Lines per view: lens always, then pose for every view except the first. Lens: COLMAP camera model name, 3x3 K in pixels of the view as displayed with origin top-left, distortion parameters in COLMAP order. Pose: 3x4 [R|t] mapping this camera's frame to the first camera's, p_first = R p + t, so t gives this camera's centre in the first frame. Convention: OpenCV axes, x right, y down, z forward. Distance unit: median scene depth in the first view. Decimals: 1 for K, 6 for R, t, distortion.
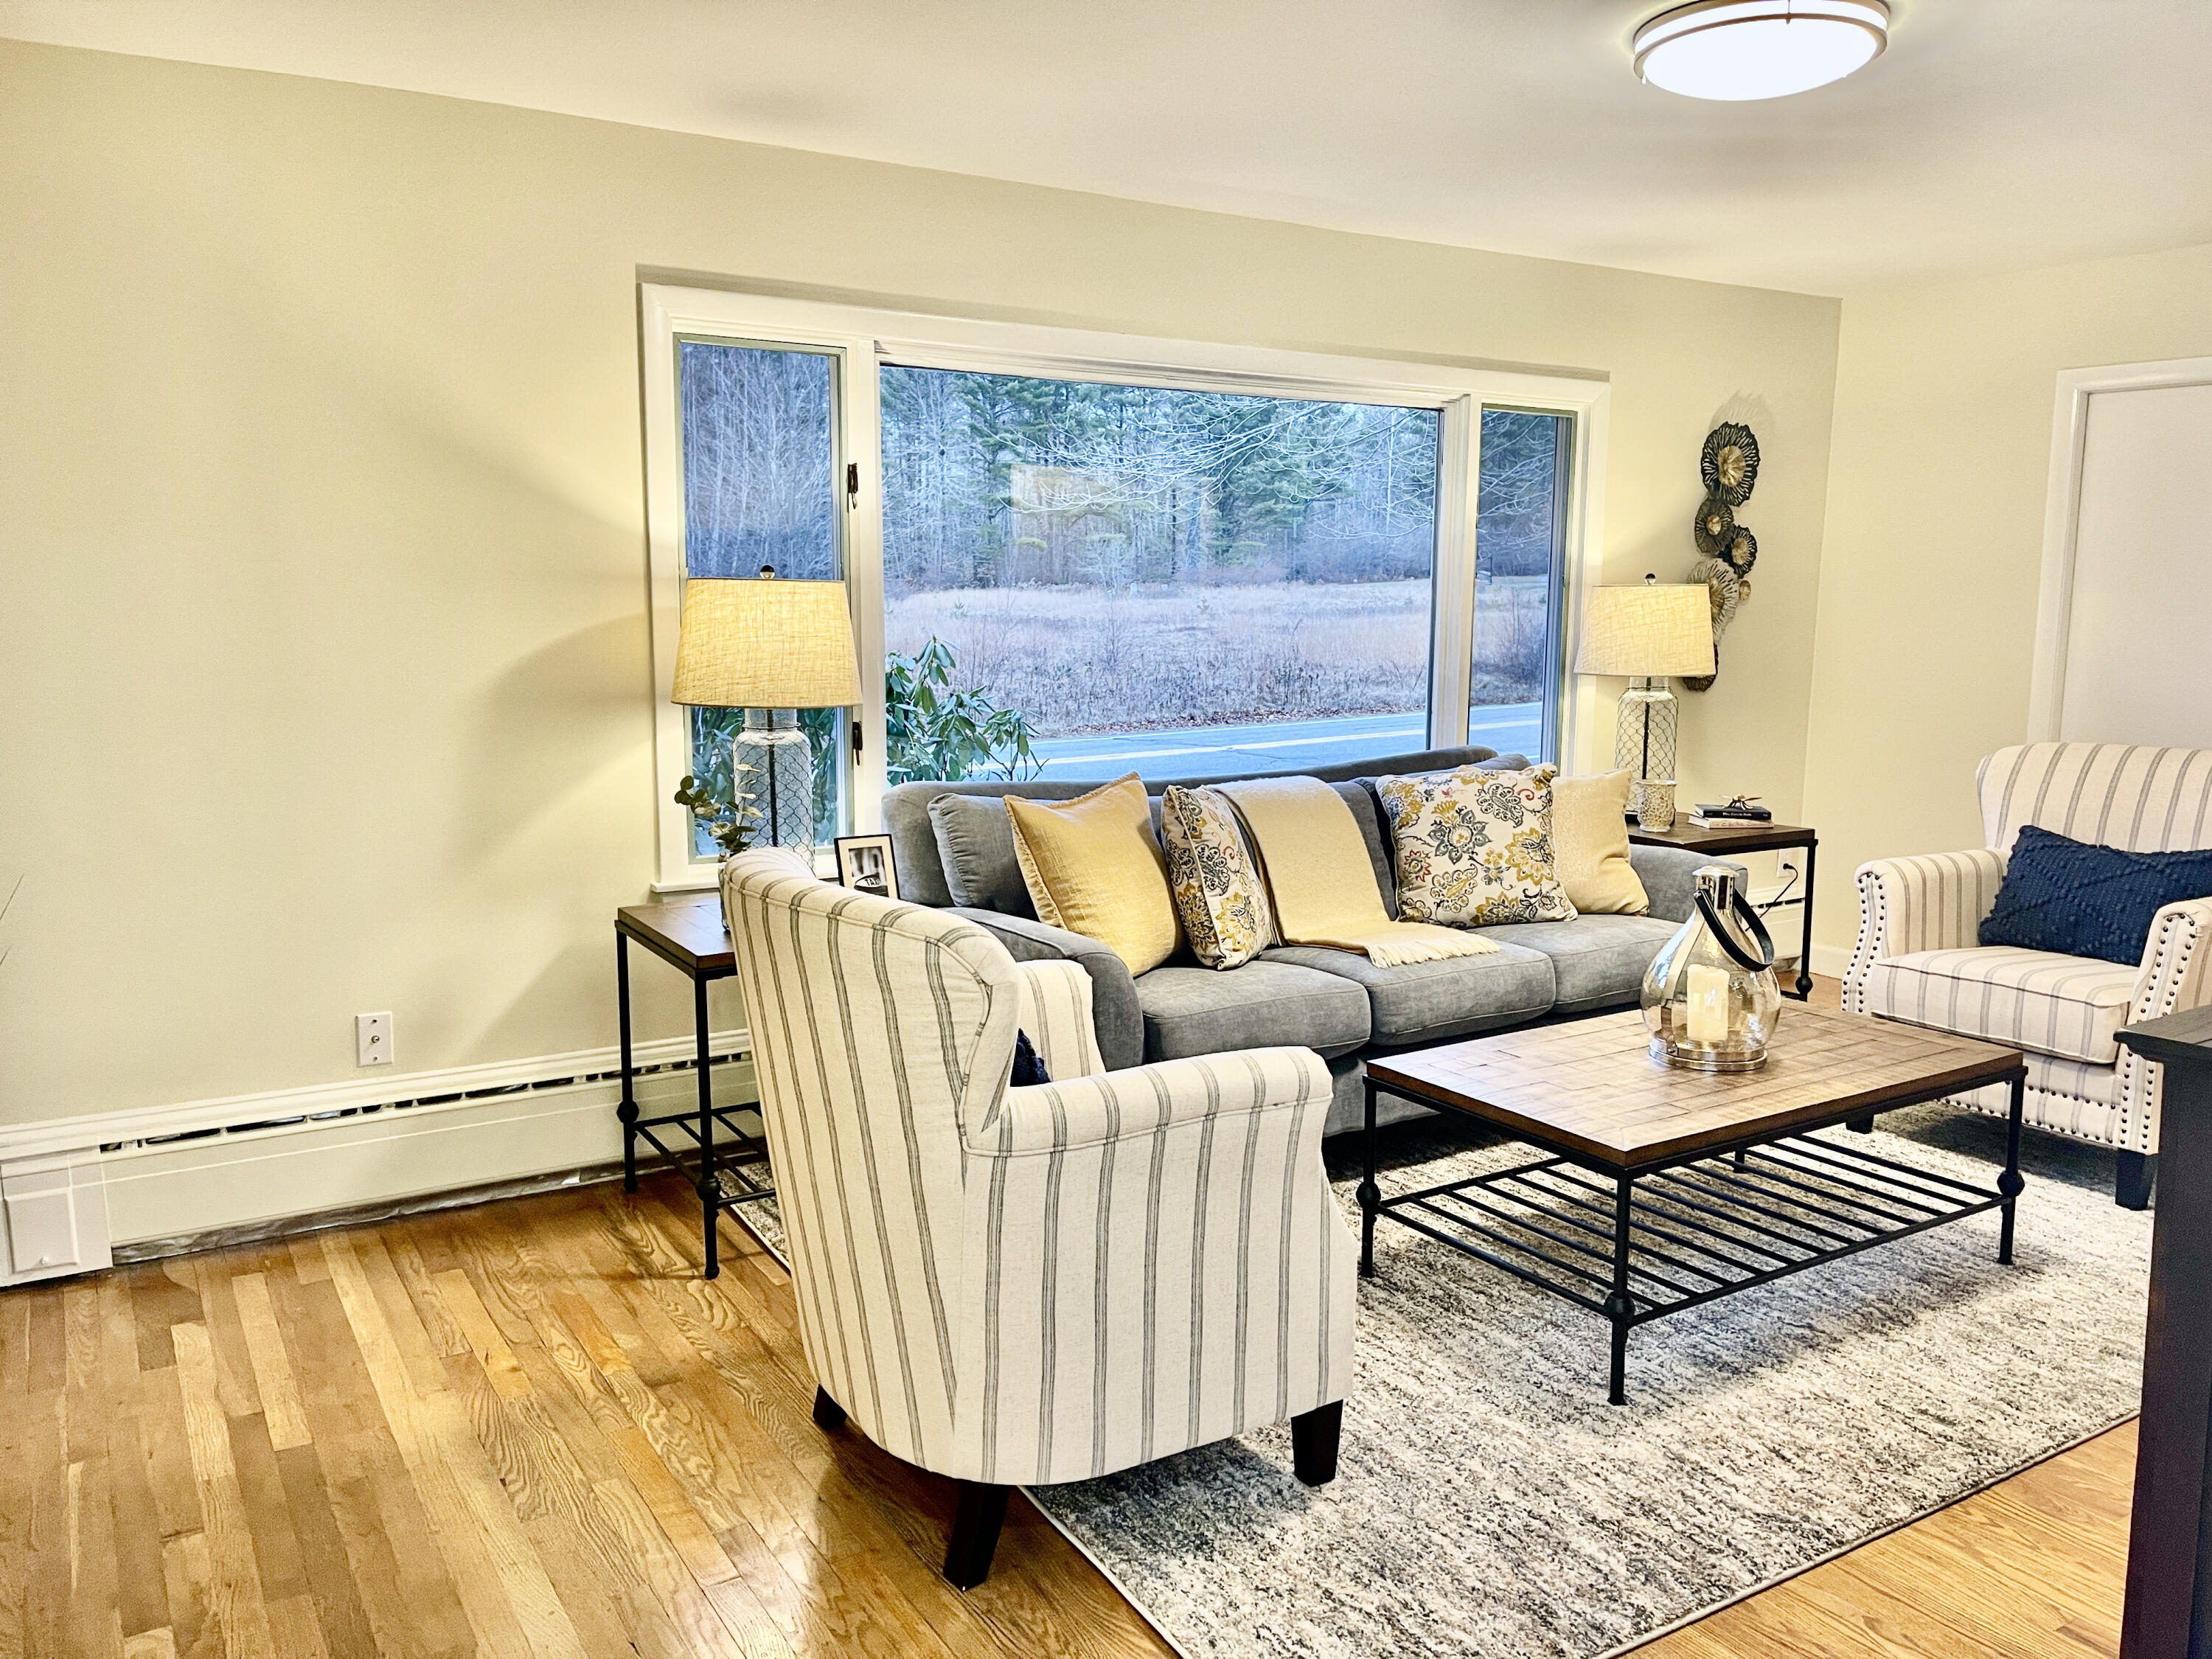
lens RADIAL K [[1676.8, 0, 1096.6], [0, 1676.8, 815.5], [0, 0, 1]] dist [0.065461, -0.082173]
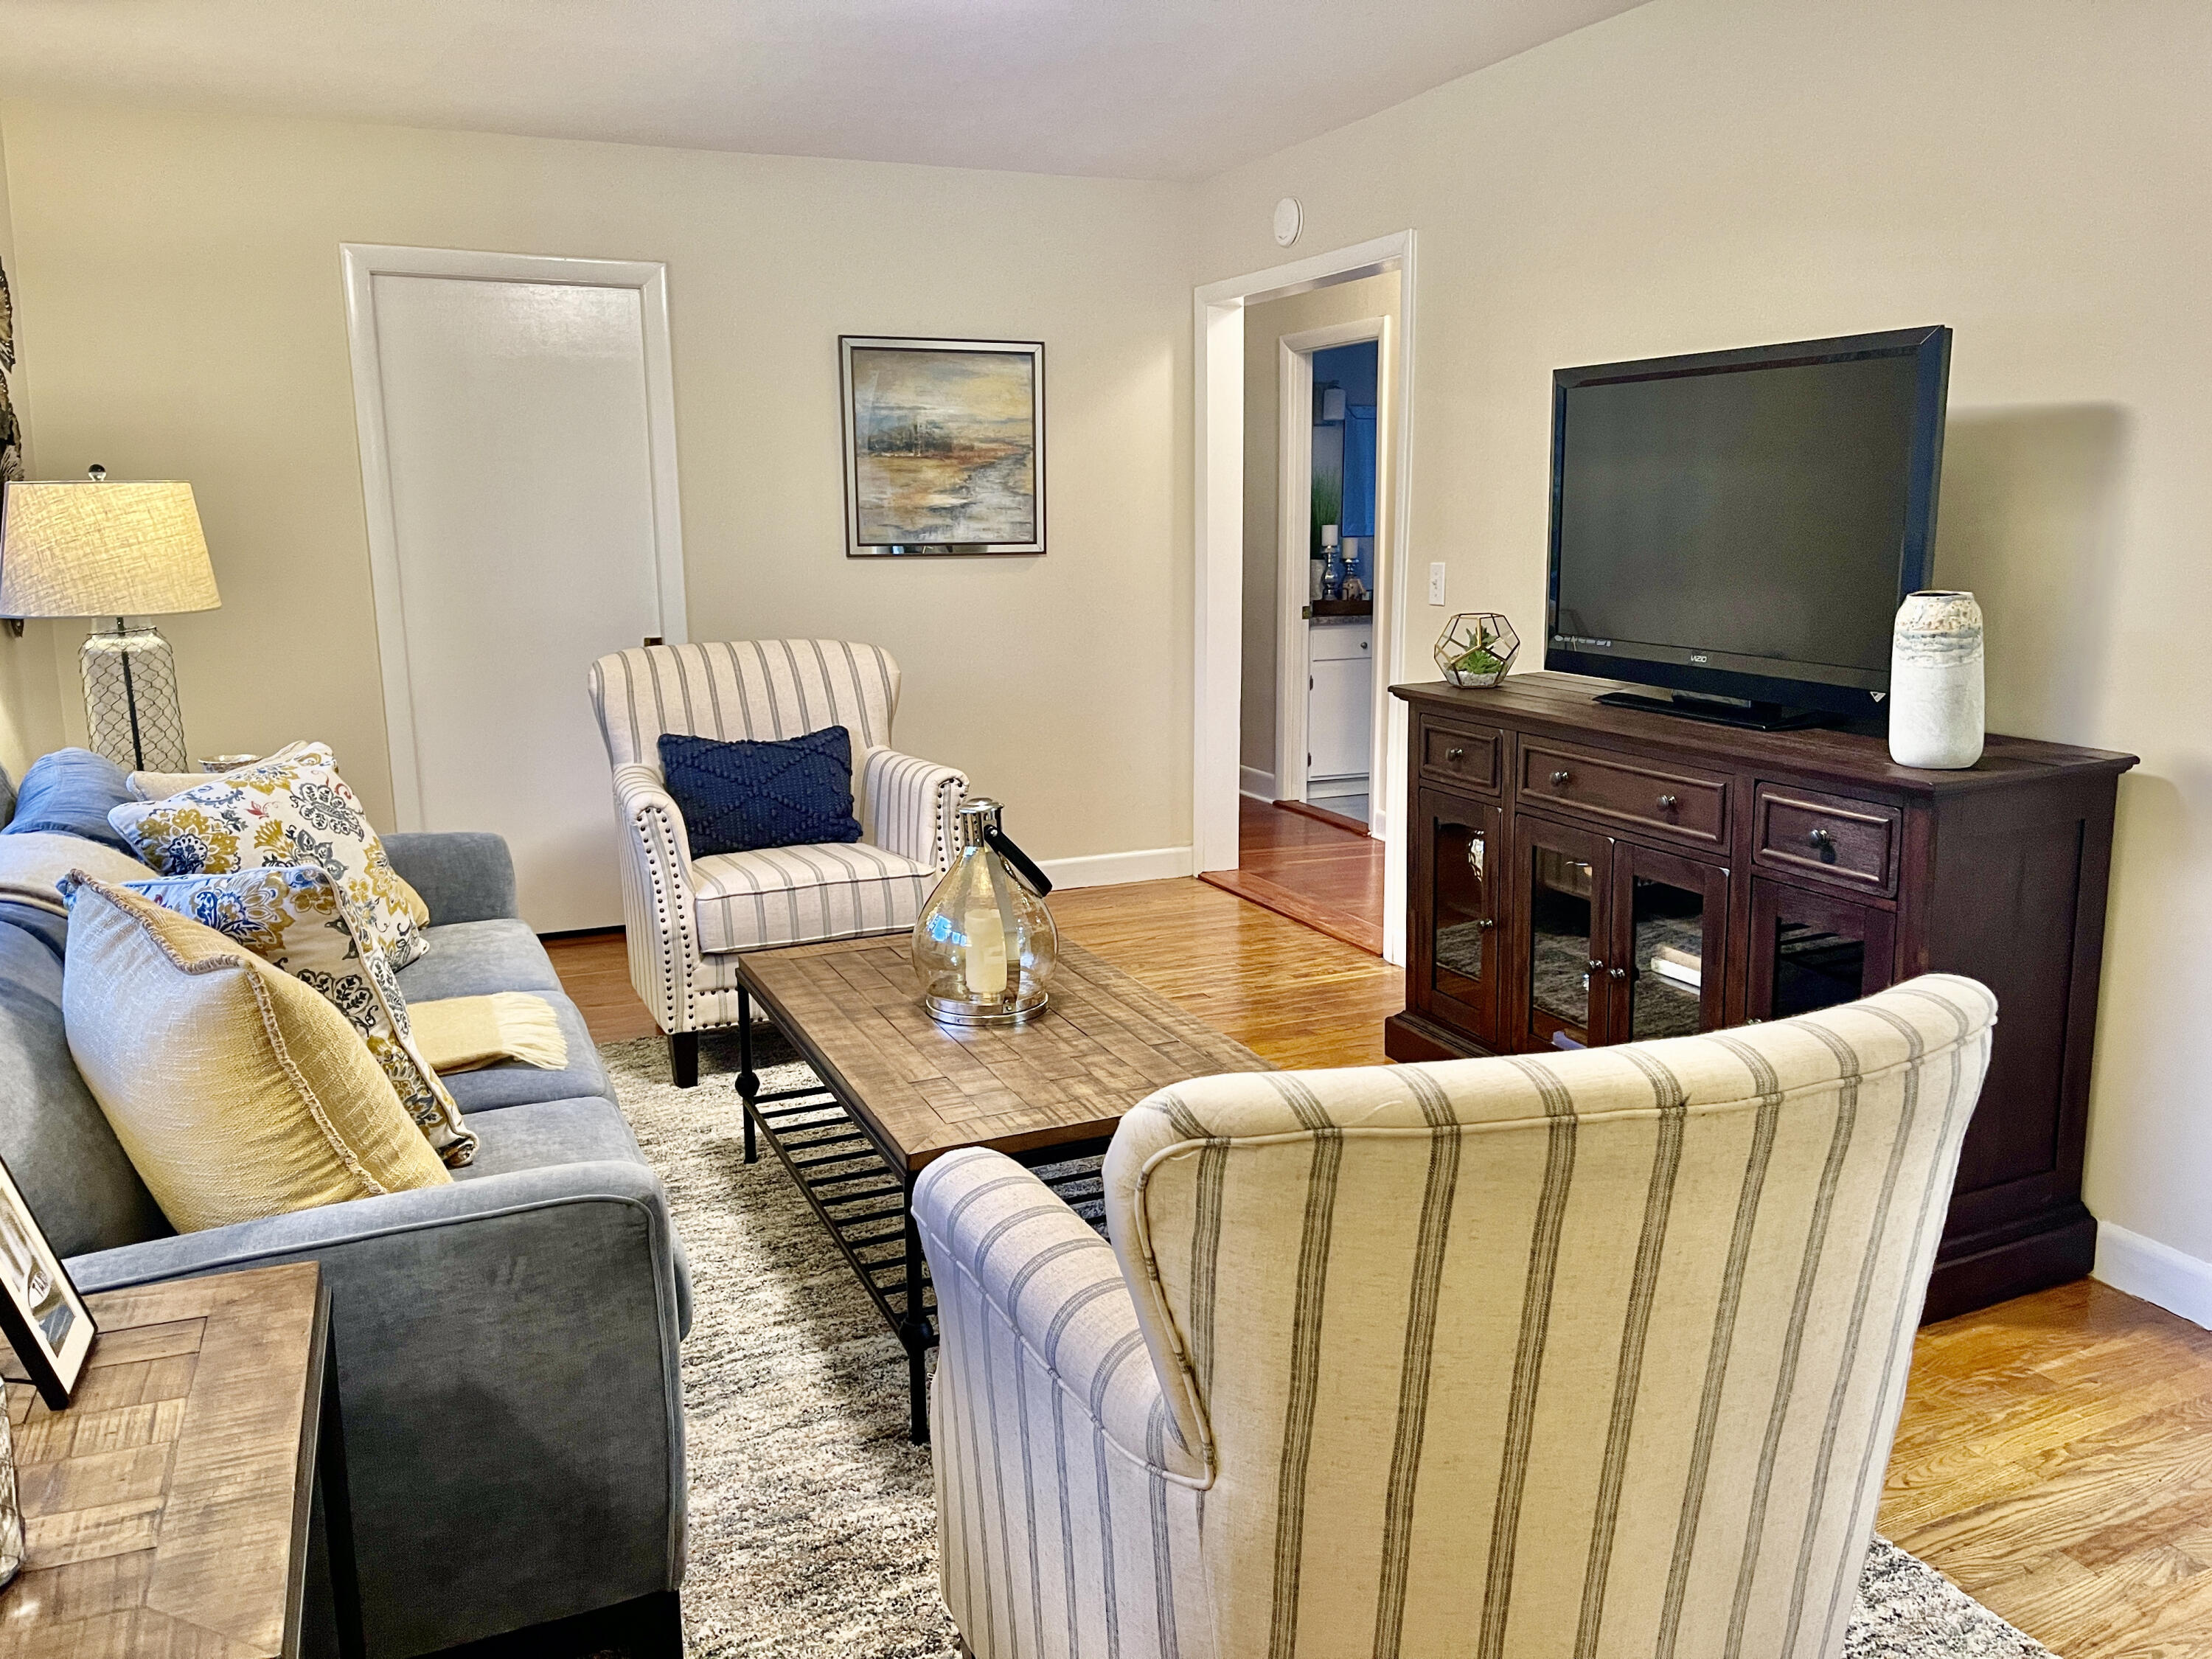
lens RADIAL K [[1676.8, 0, 1096.6], [0, 1676.8, 815.5], [0, 0, 1]] dist [0.065461, -0.082173]
pose [[0.144588, -0.185045, 0.972035, -0.378894], [0.137018, 0.976638, 0.165540, -0.077265], [-0.979959, 0.109252, 0.166565, 0.619895]]
